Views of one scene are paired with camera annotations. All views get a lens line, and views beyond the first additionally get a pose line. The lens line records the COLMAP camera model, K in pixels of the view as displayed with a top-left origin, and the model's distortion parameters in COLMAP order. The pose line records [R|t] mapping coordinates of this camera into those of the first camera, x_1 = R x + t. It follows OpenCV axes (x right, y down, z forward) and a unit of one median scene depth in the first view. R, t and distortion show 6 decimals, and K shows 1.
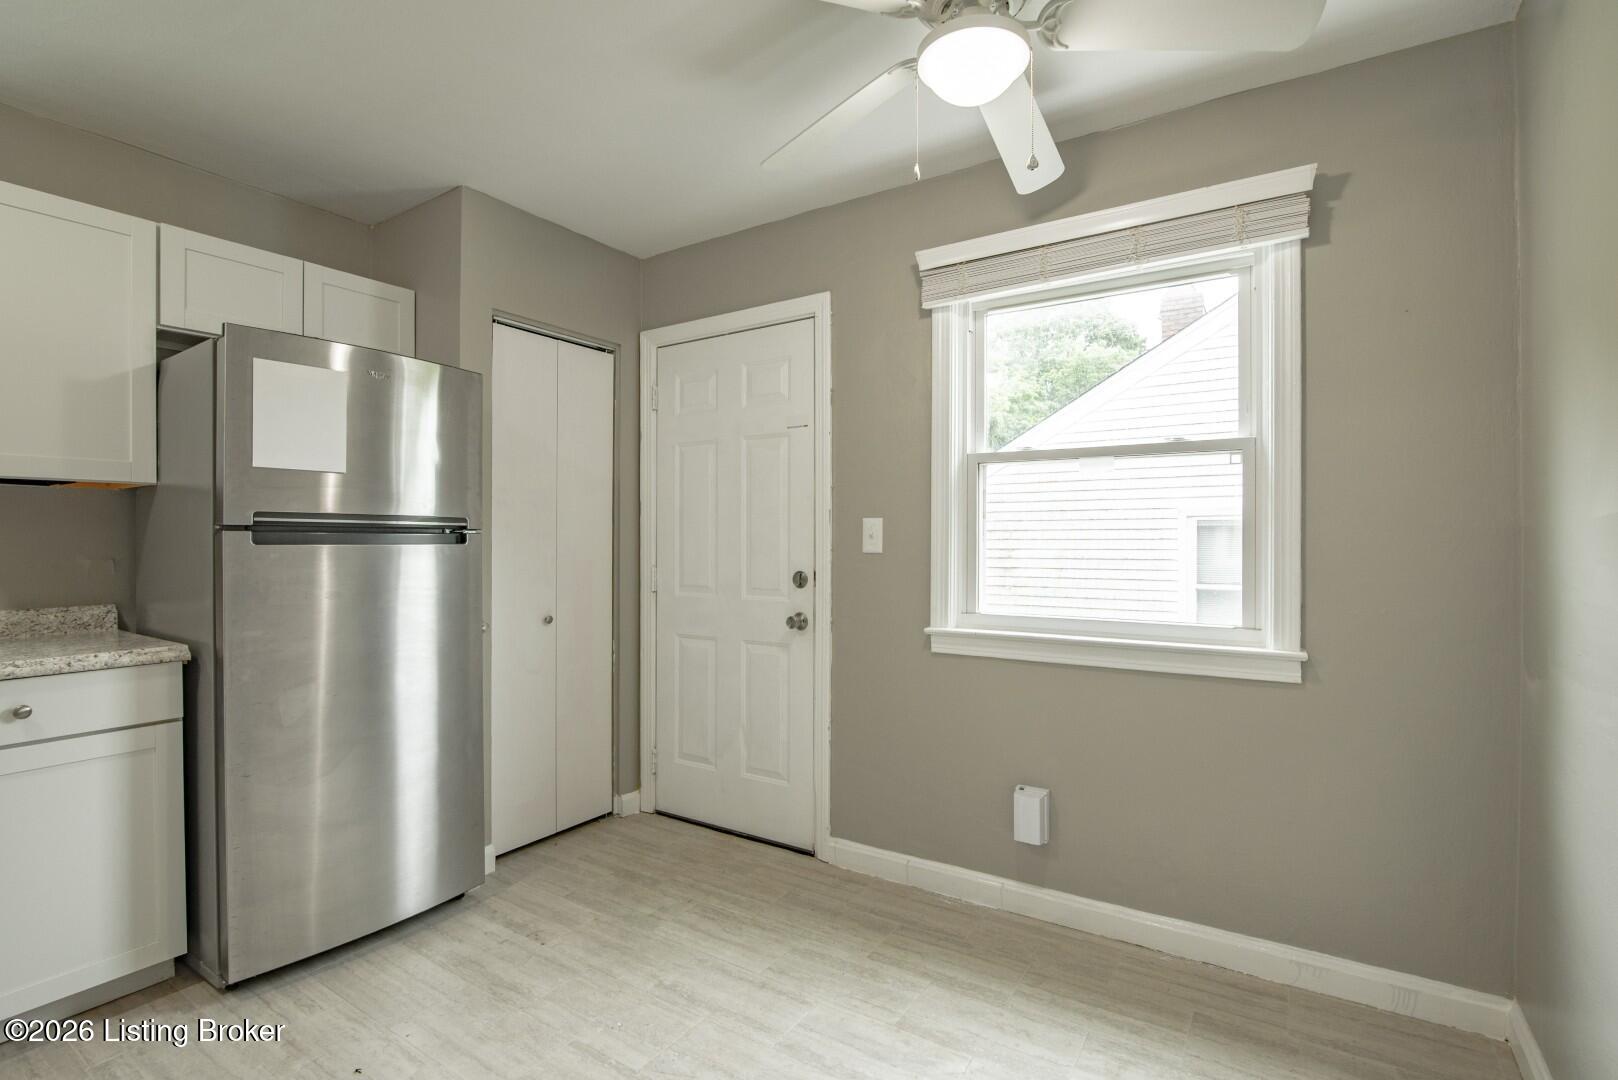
lens RADIAL K [[766.3, 0, 806.5], [0, 766.3, 537.9], [0, 0, 1]] dist [-0.004387, 0.000379]
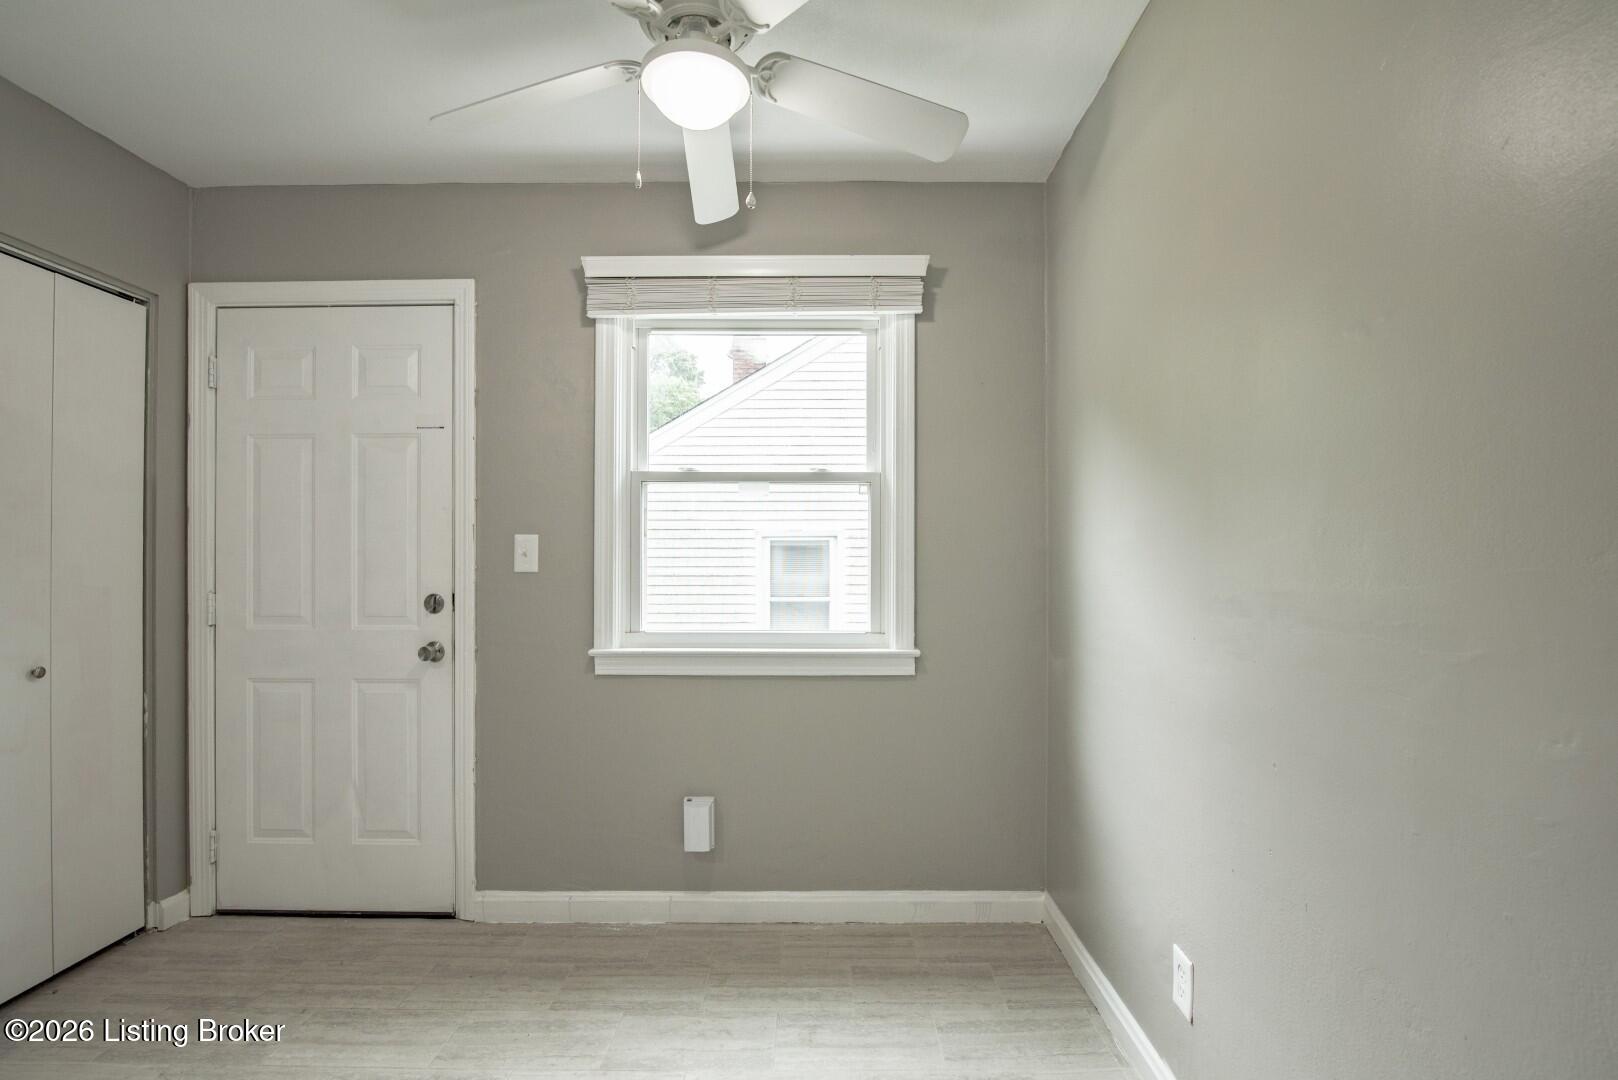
lens RADIAL K [[766.3, 0, 811.0], [0, 766.3, 554.9], [0, 0, 1]] dist [-0.004387, 0.000379]
pose [[0.842912, 0.002818, 0.538044, -0.137339], [-0.002268, 0.999996, -0.001685, -0.000419], [-0.538046, 0.000200, 0.842915, 0.045334]]
